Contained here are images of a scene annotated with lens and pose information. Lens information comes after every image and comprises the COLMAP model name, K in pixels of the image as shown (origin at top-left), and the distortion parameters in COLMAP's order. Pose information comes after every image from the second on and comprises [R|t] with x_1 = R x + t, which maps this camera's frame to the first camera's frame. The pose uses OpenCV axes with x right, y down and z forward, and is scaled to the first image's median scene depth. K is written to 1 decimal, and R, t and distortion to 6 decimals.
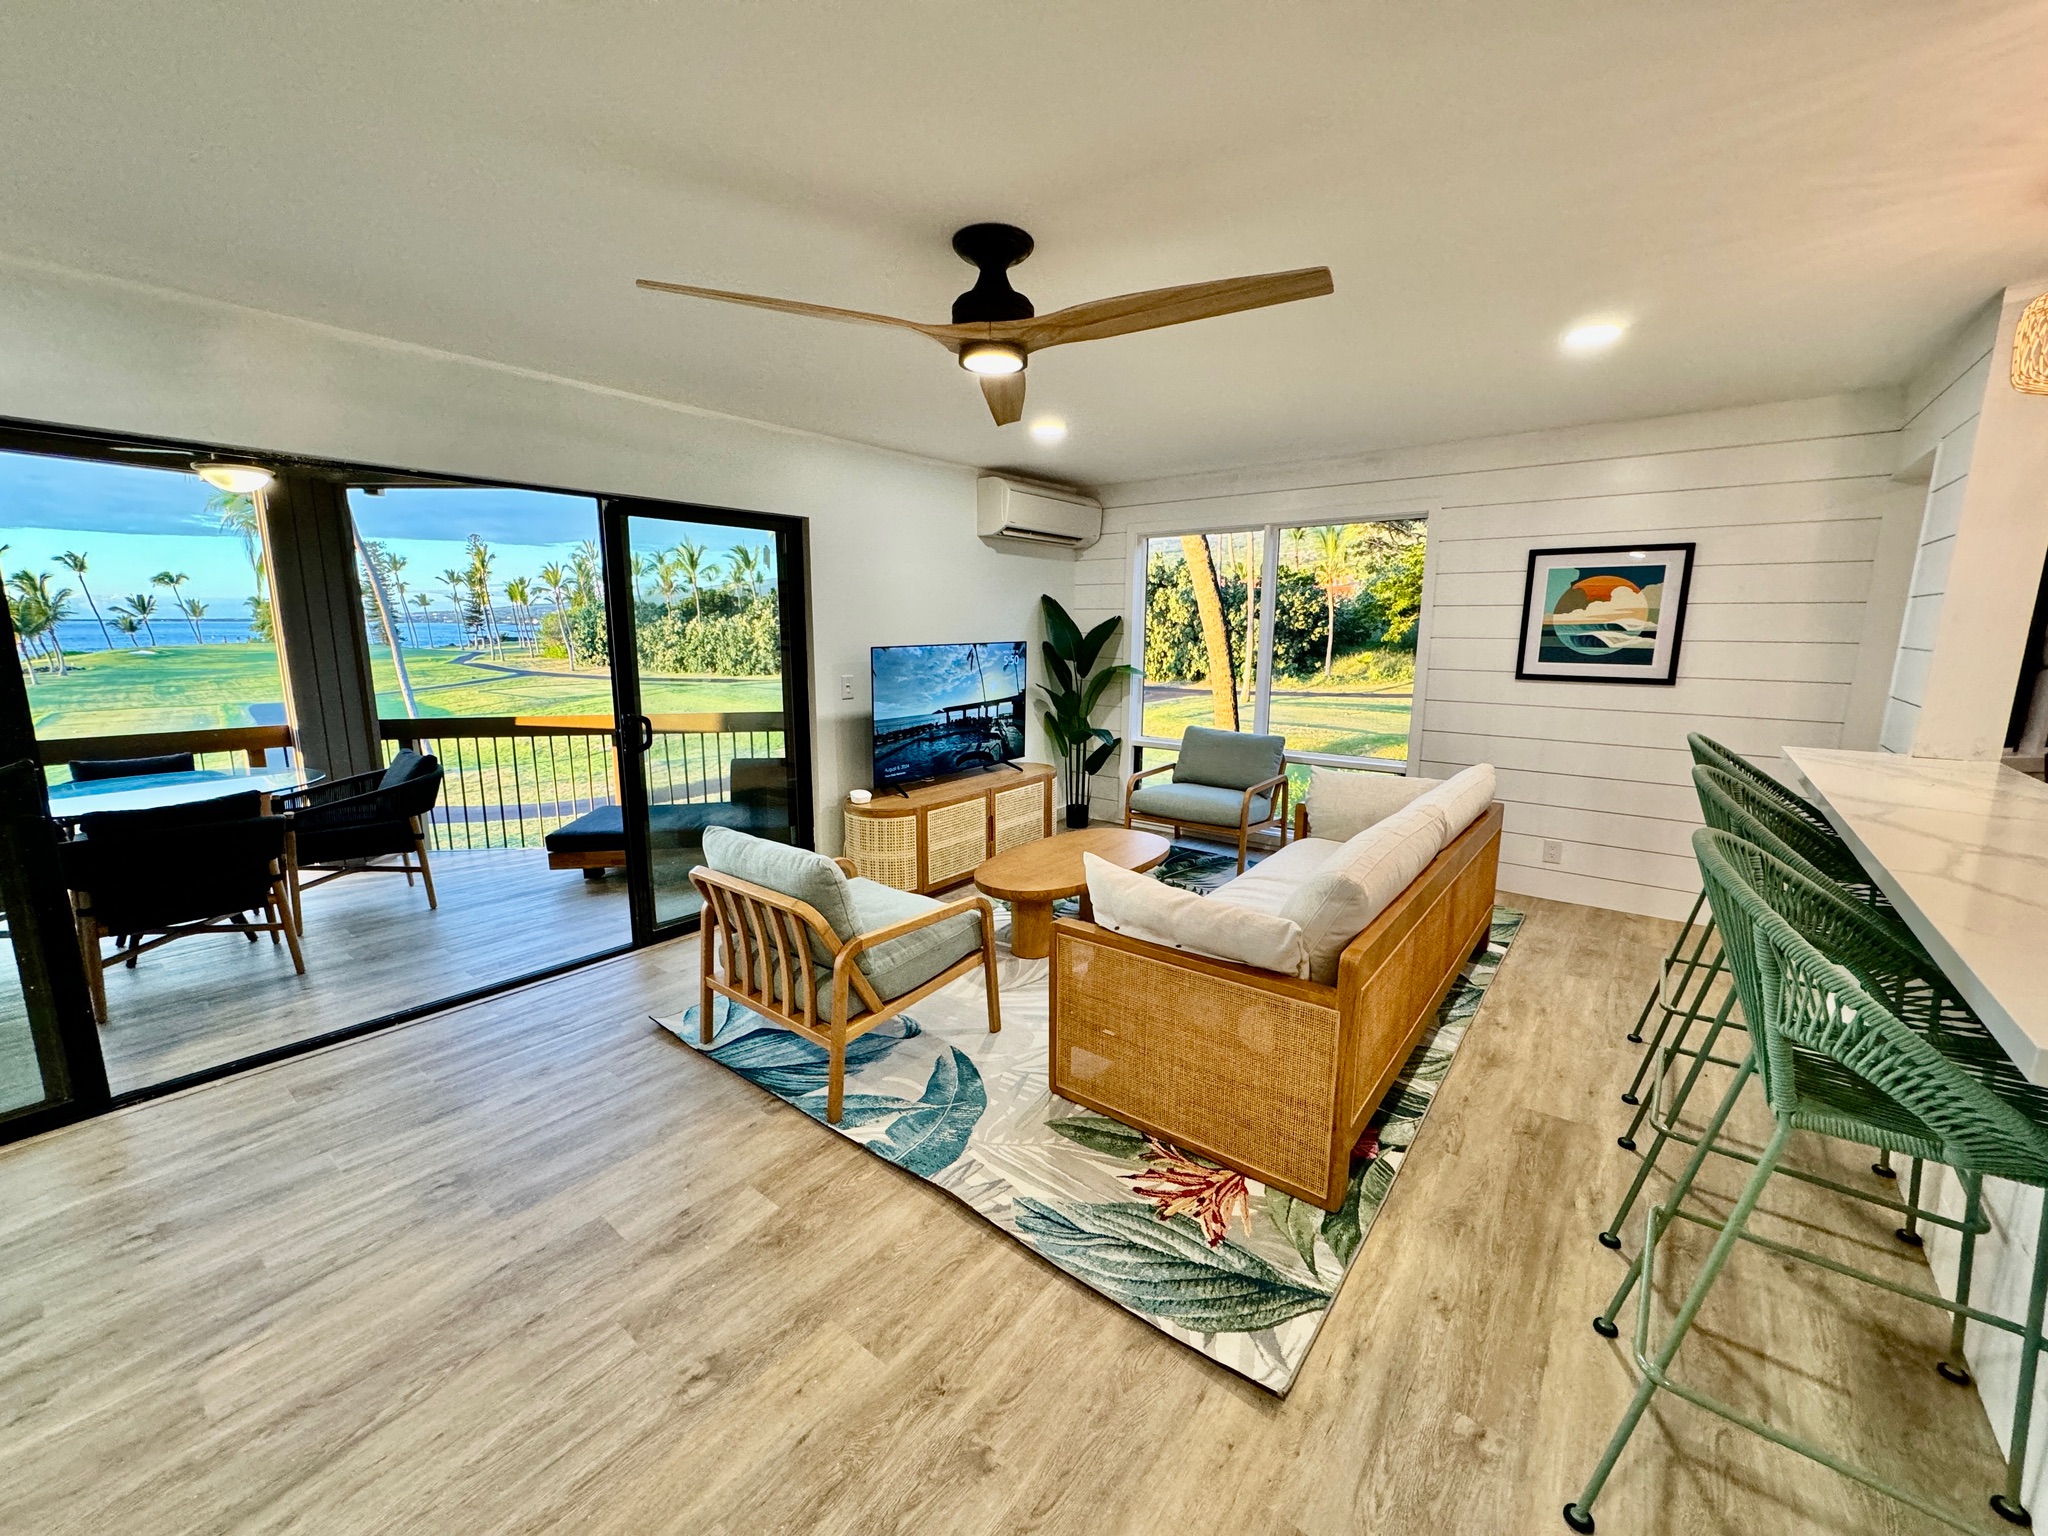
lens RADIAL K [[813.2, 0, 1014.2], [0, 813.2, 766.5], [0, 0, 1]] dist [-0.002587, 0.000656]
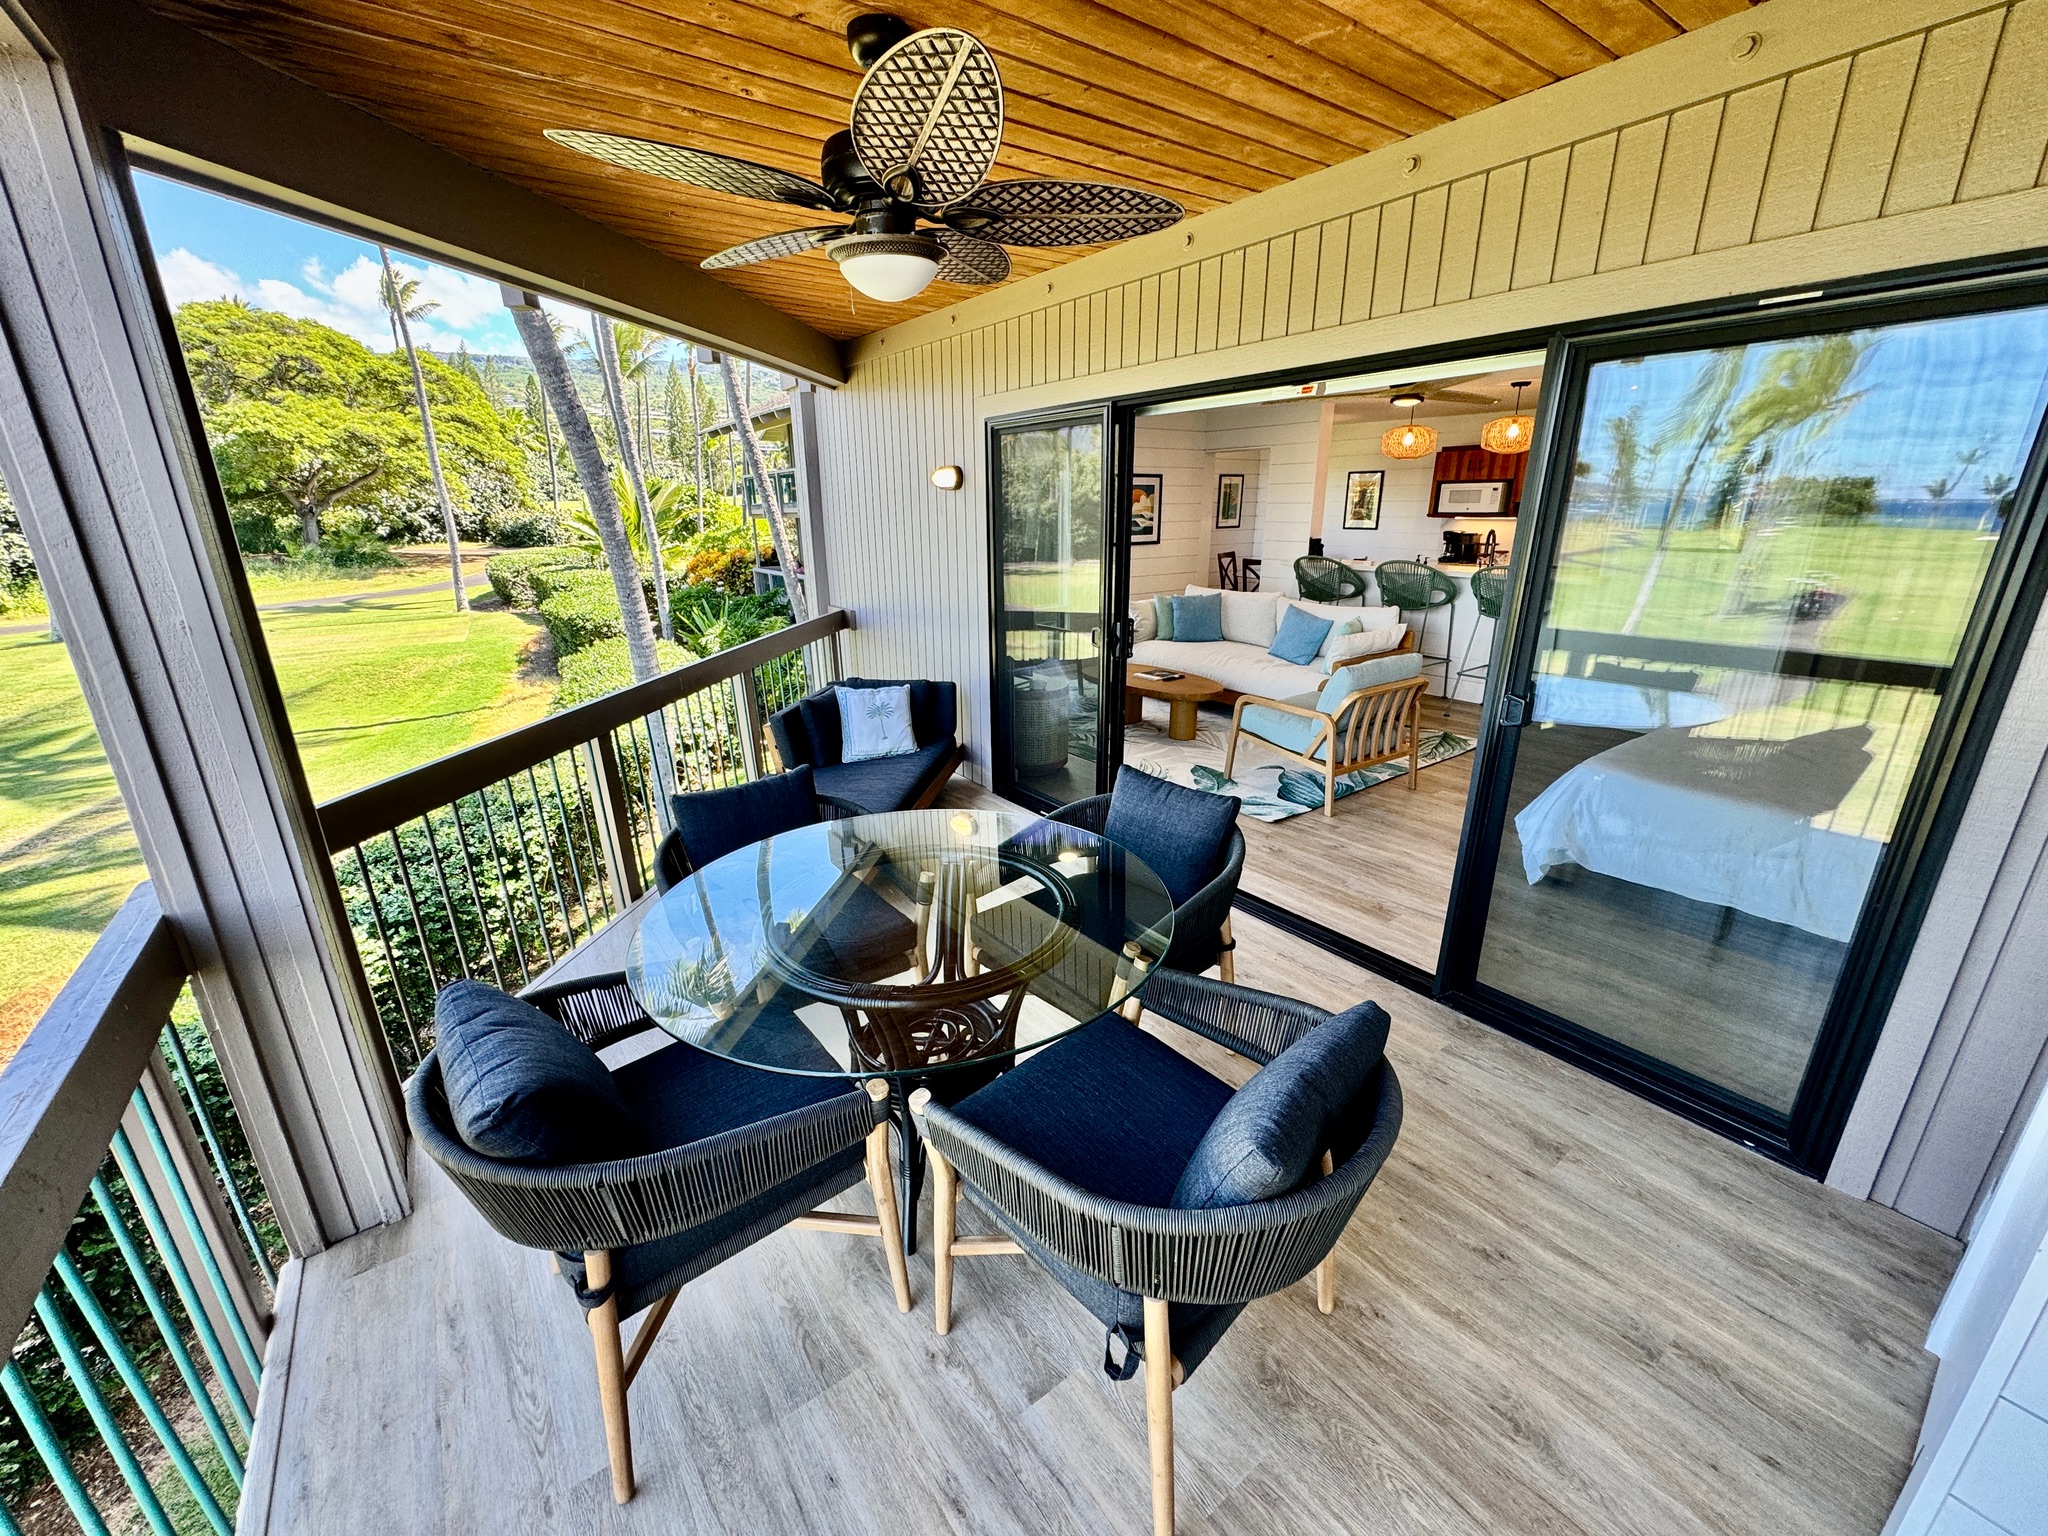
lens RADIAL K [[813.2, 0, 1019.6], [0, 813.2, 759.4], [0, 0, 1]] dist [-0.002587, 0.000656]
pose [[0.257444, -0.300470, 0.918390, -1.920010], [0.177217, 0.948987, 0.260803, -0.251557], [-0.949904, 0.095612, 0.297559, 1.054643]]
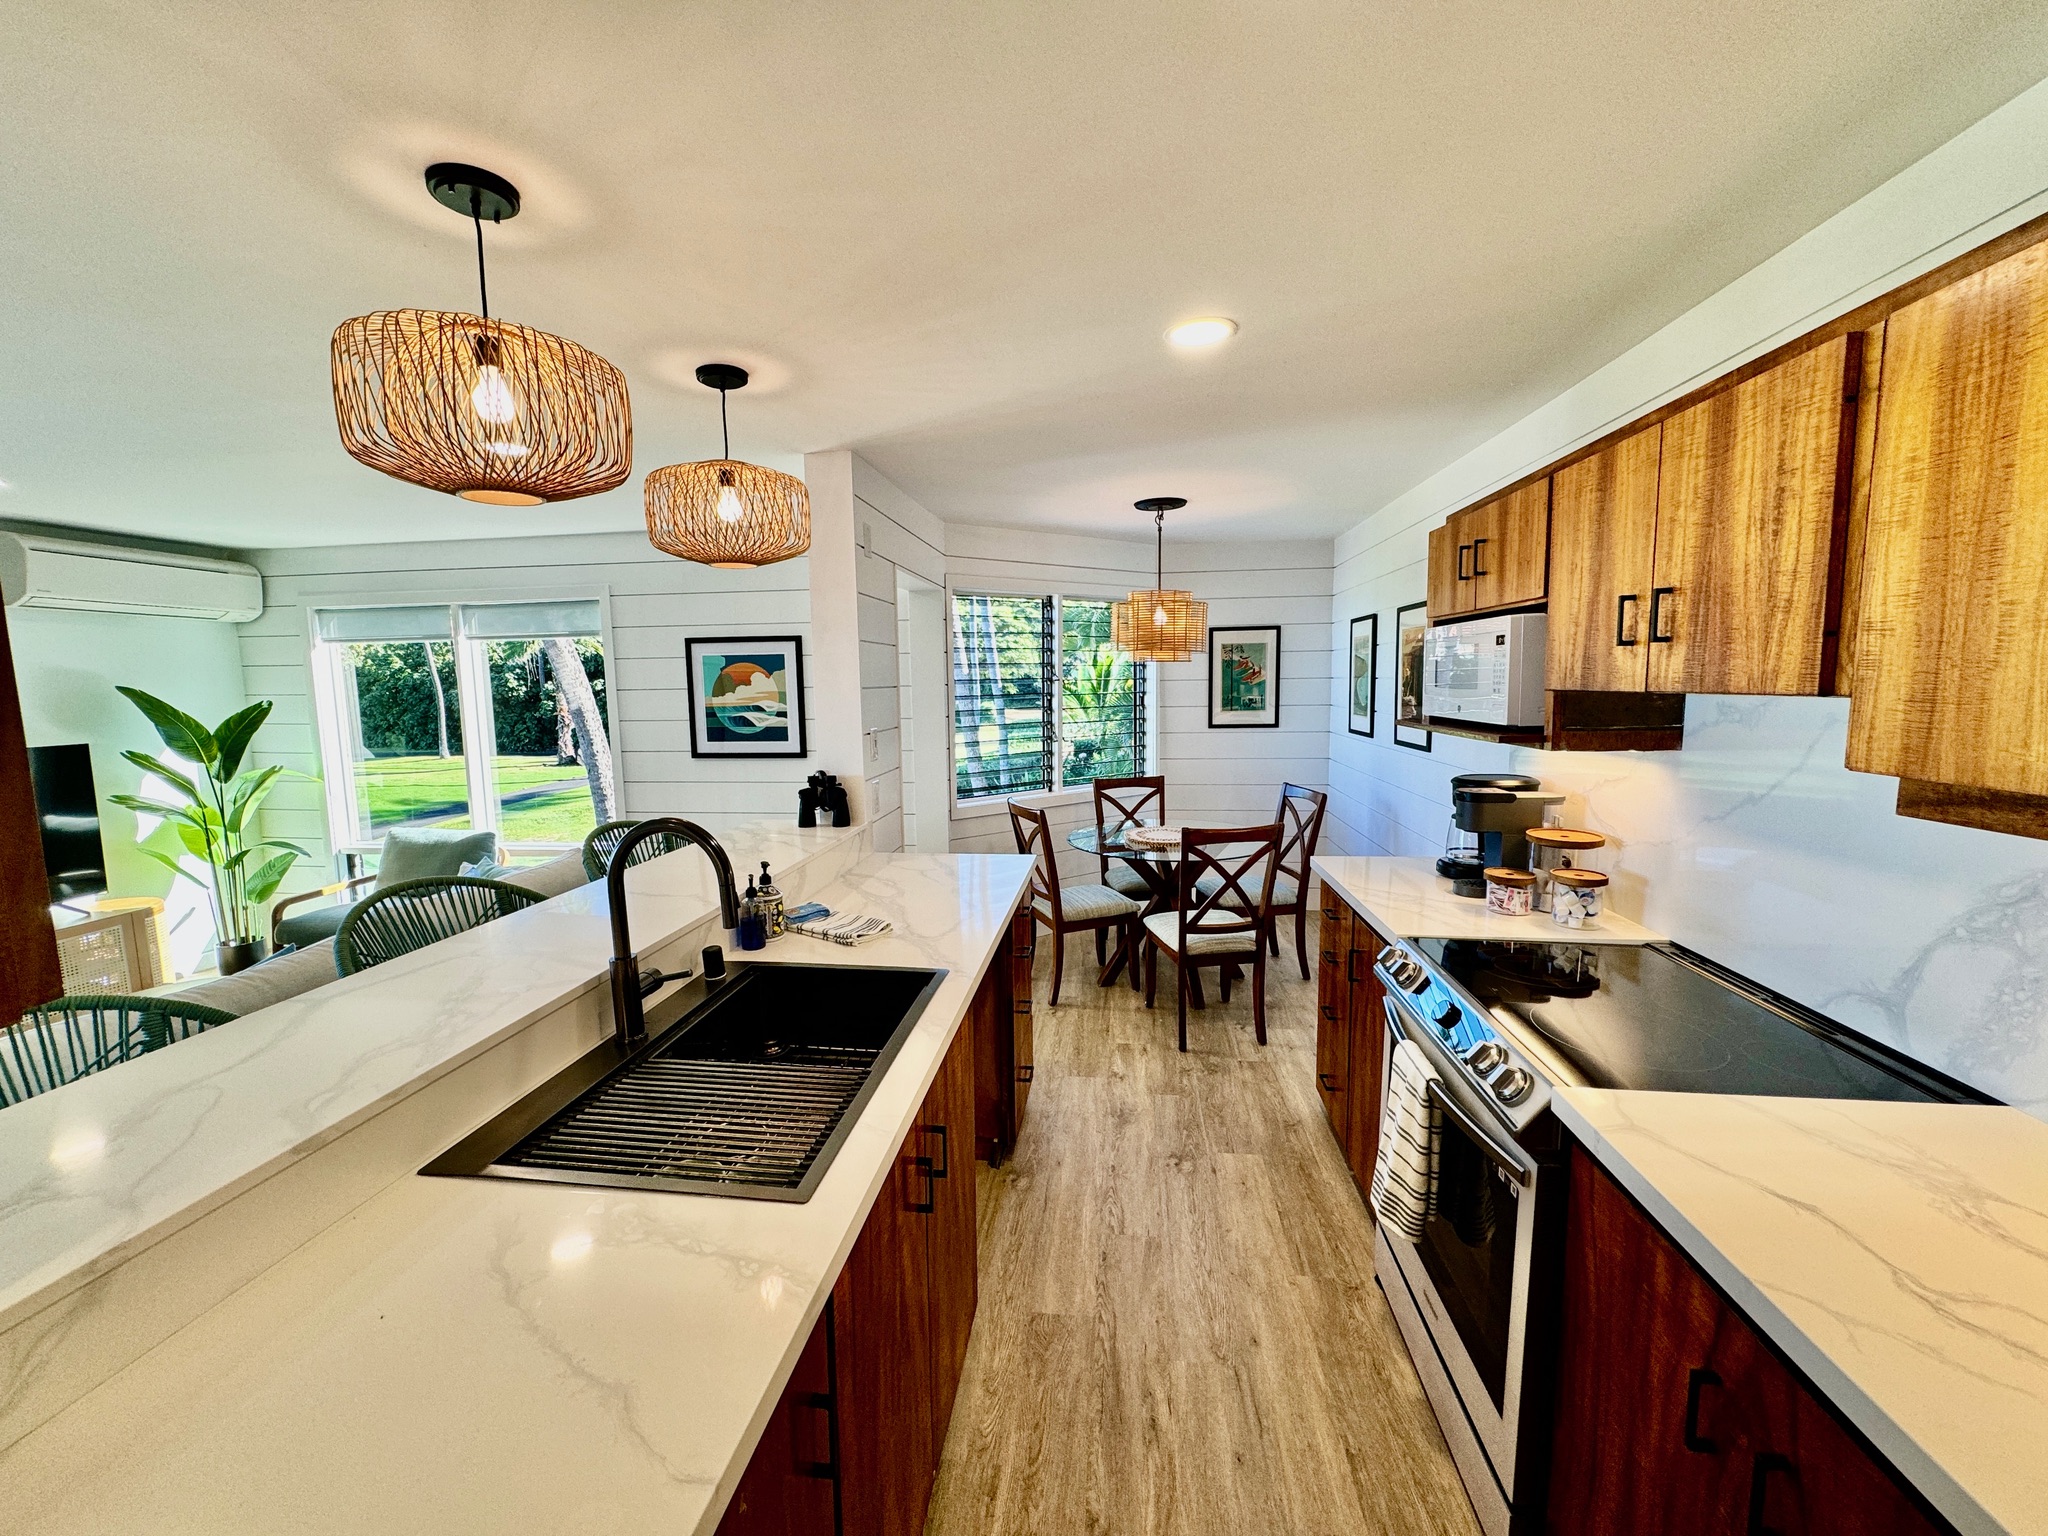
lens RADIAL K [[813.2, 0, 1023.1], [0, 813.2, 770.1], [0, 0, 1]] dist [-0.002587, 0.000656]
pose [[0.850941, -0.078912, 0.519299, 0.656896], [0.111513, 0.993254, -0.031795, -0.017744], [-0.513287, 0.084964, 0.854001, -0.176704]]
